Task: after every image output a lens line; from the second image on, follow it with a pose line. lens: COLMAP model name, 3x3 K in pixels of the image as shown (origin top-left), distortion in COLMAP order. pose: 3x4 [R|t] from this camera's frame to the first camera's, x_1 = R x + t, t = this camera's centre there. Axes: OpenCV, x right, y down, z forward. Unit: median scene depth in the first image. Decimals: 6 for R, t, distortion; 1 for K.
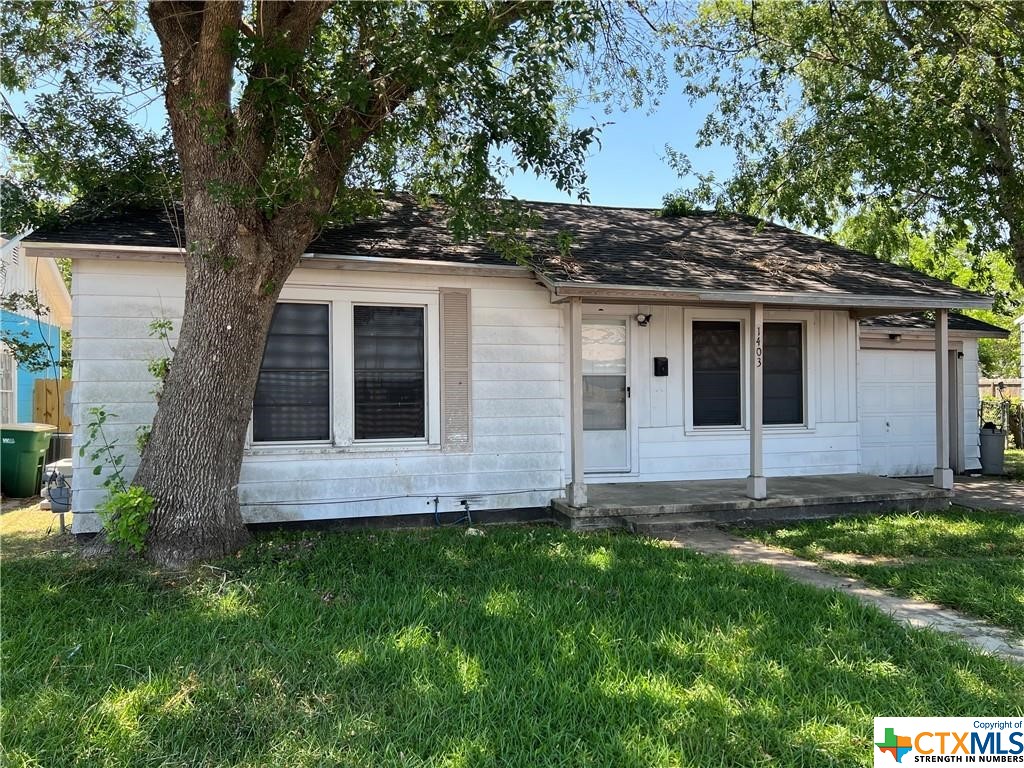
lens RADIAL K [[769.4, 0, 510.0], [0, 769.4, 380.8], [0, 0, 1]] dist [0.045363, -0.014810]
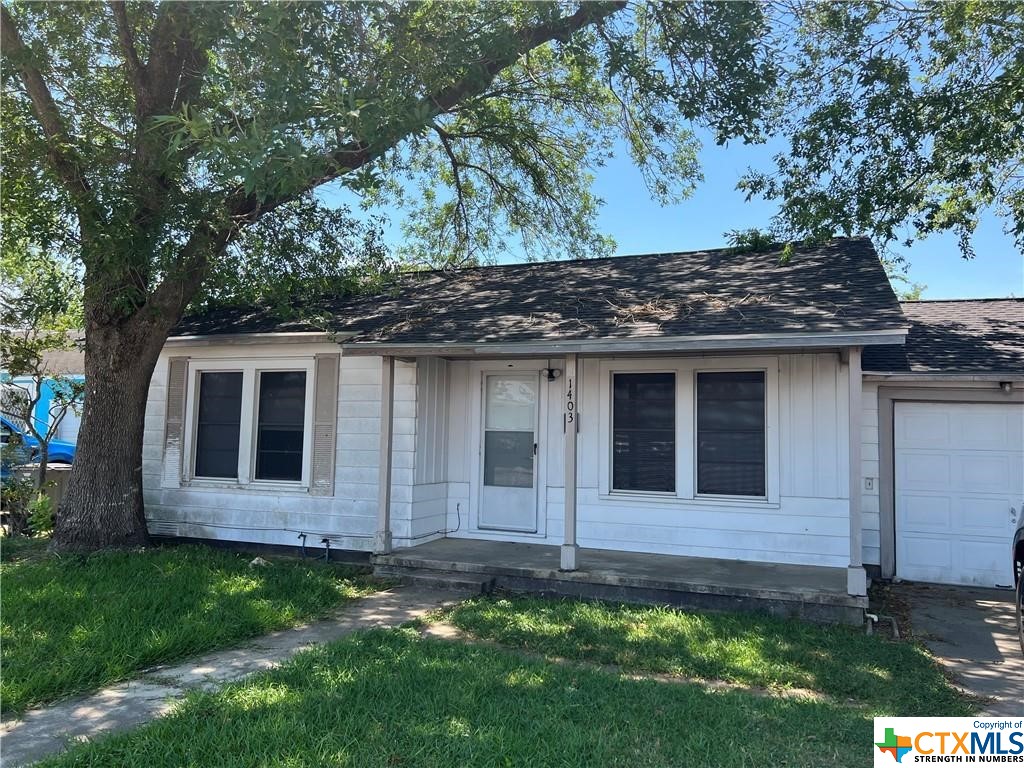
lens RADIAL K [[769.4, 0, 510.9], [0, 769.4, 384.6], [0, 0, 1]] dist [0.045363, -0.014810]
pose [[0.784850, -0.026238, -0.619130, 0.868682], [-0.020728, 0.997433, -0.068547, 0.000500], [0.619339, 0.066632, 0.782291, 0.257754]]
